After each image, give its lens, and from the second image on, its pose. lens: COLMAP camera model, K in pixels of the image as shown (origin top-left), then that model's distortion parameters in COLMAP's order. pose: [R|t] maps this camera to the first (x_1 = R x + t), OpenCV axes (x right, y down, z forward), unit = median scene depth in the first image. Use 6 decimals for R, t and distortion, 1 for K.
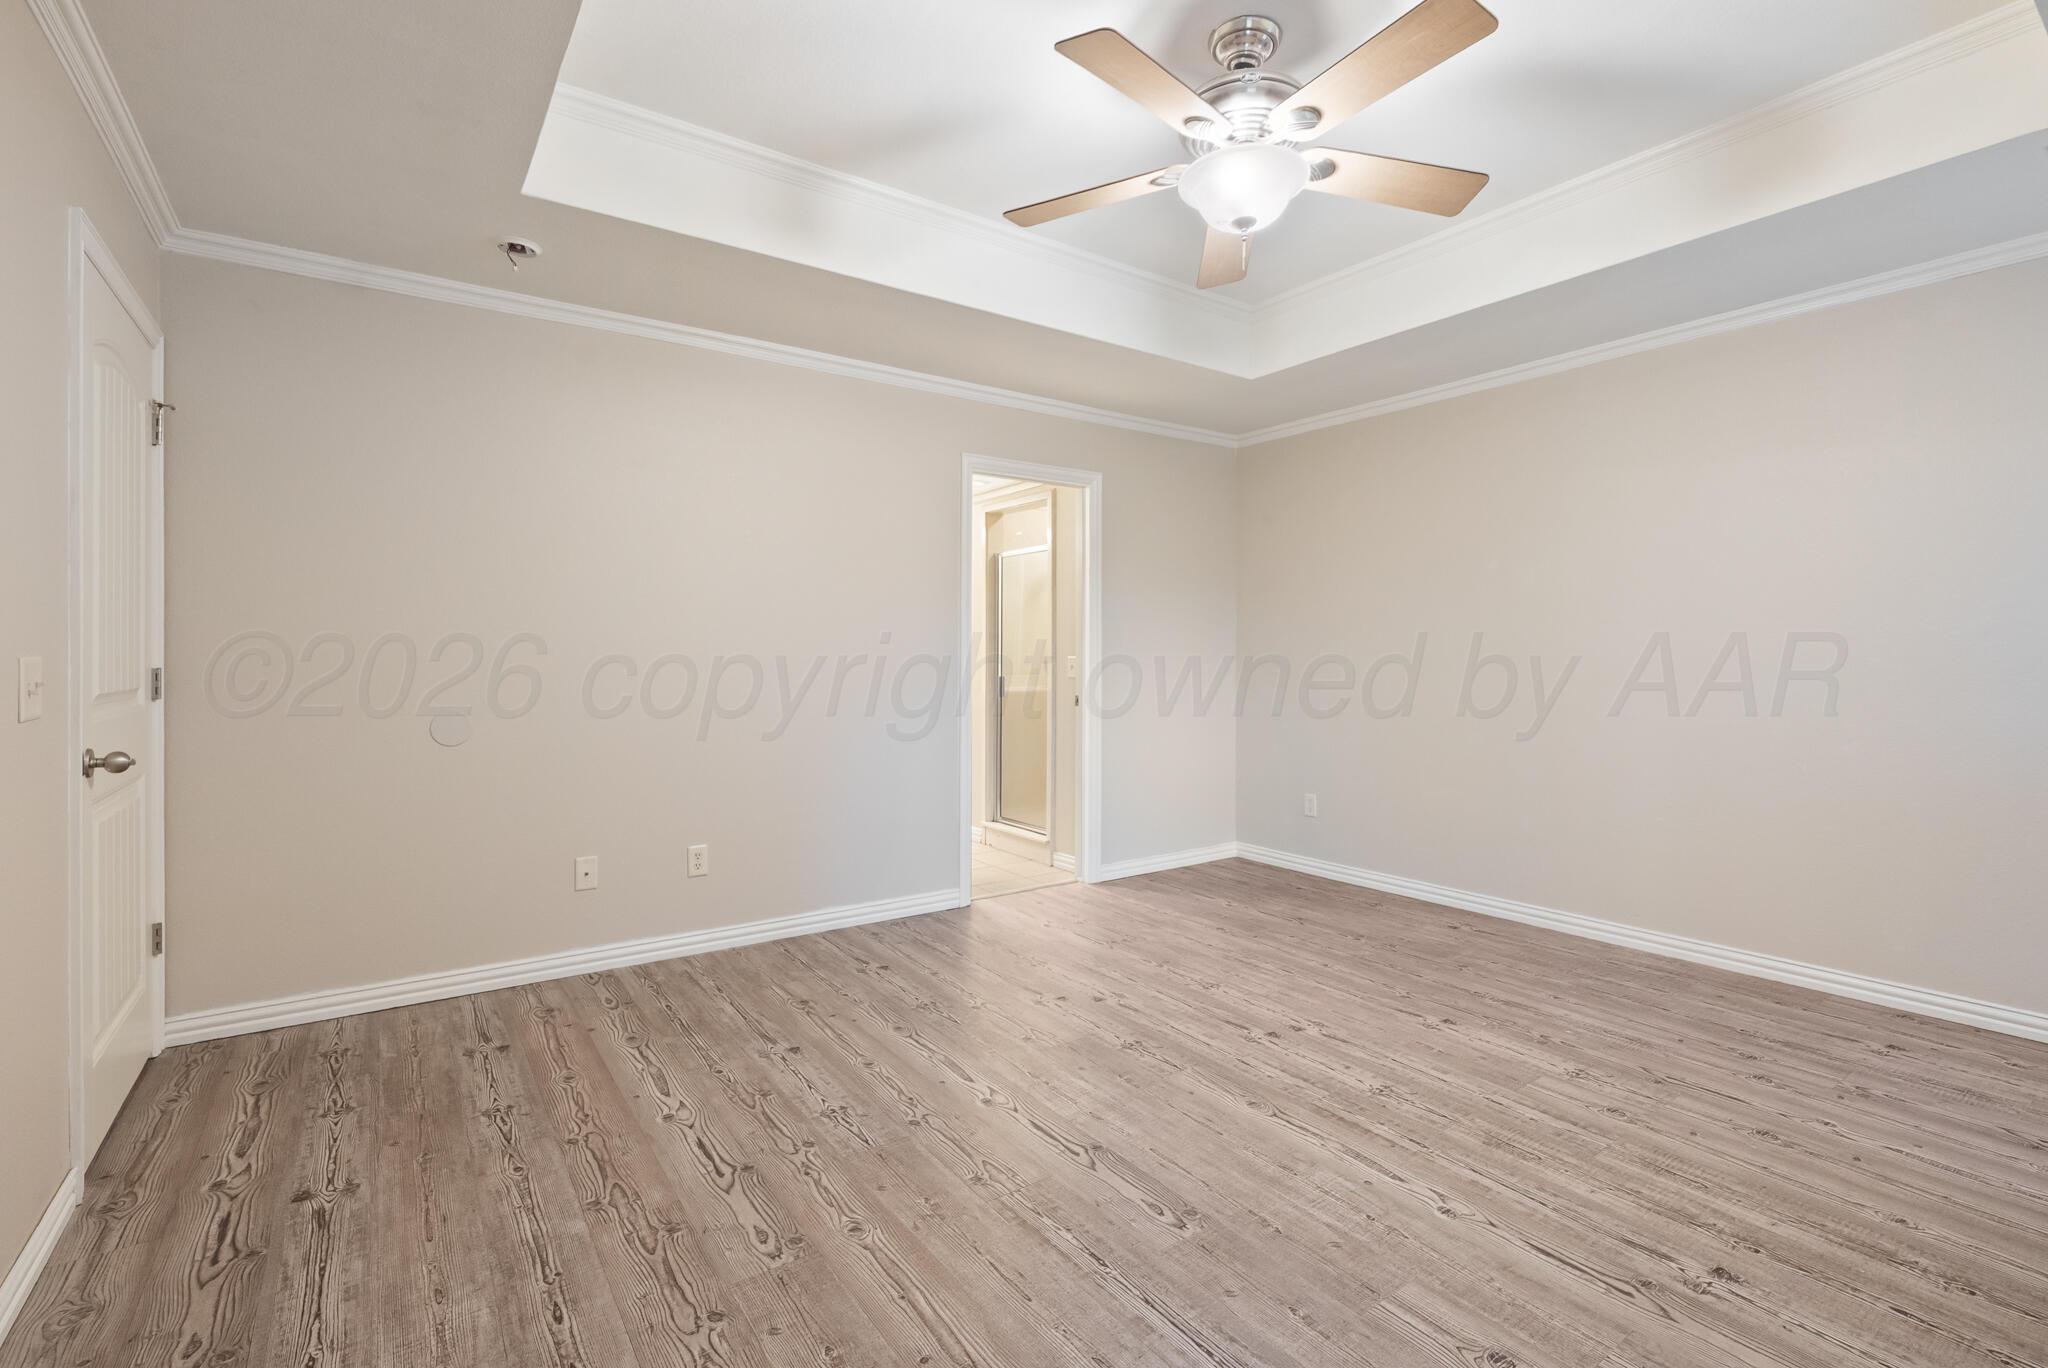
lens RADIAL K [[917.4, 0, 1018.6], [0, 917.4, 695.7], [0, 0, 1]] dist [-0.012930, 0.000820]
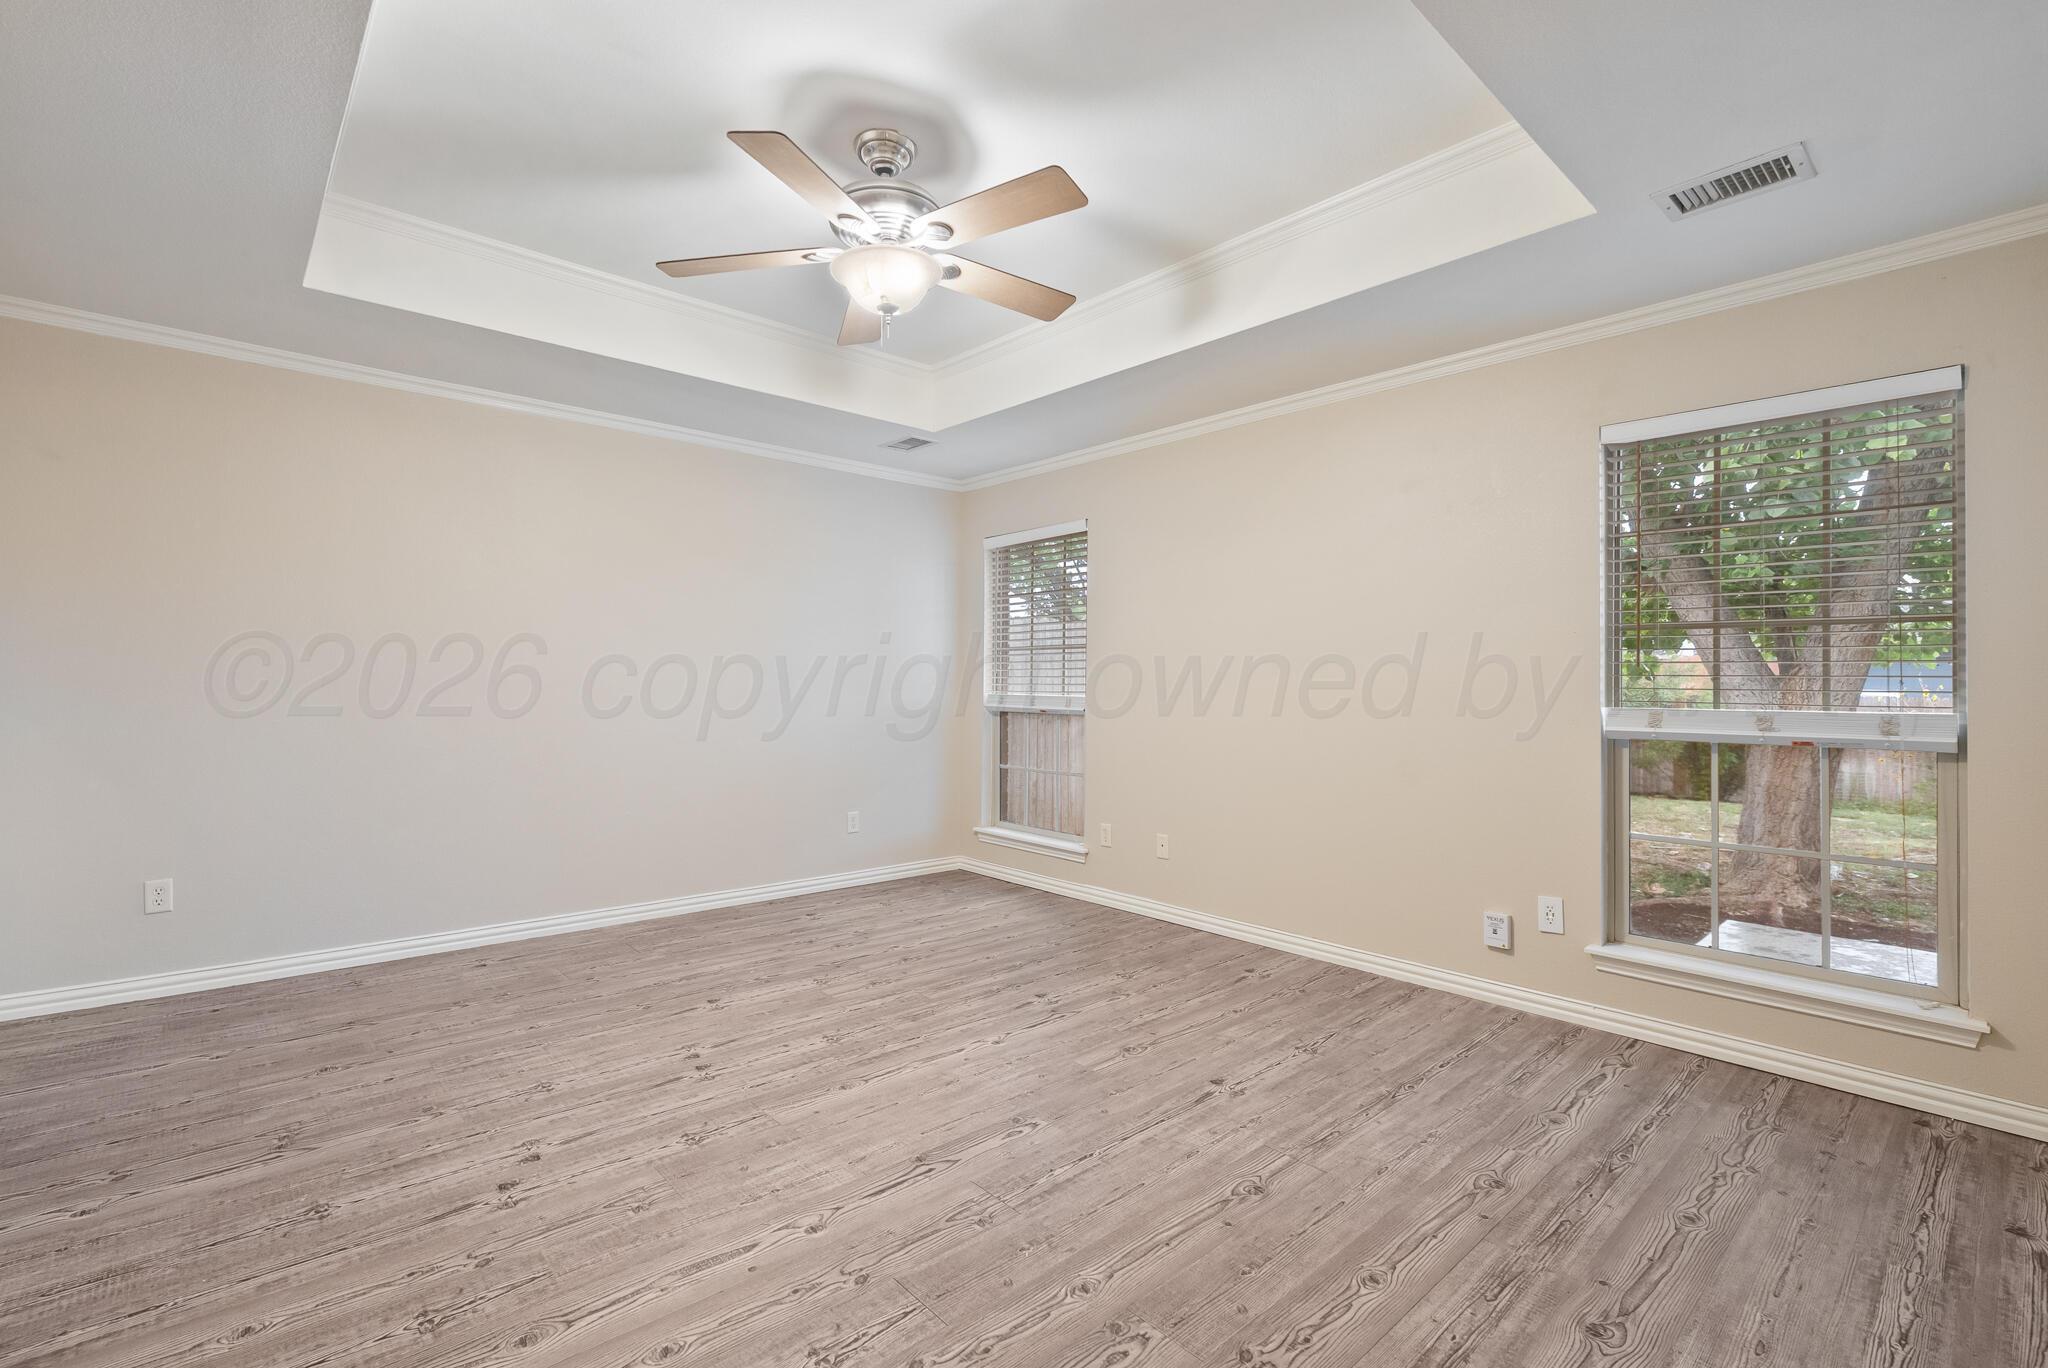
lens RADIAL K [[917.4, 0, 1018.6], [0, 917.4, 695.7], [0, 0, 1]] dist [-0.012930, 0.000820]
pose [[-0.118273, -0.013522, 0.992889, -0.842741], [0.032090, 0.999333, 0.017432, -0.039616], [-0.992463, 0.033923, -0.117760, 0.882835]]
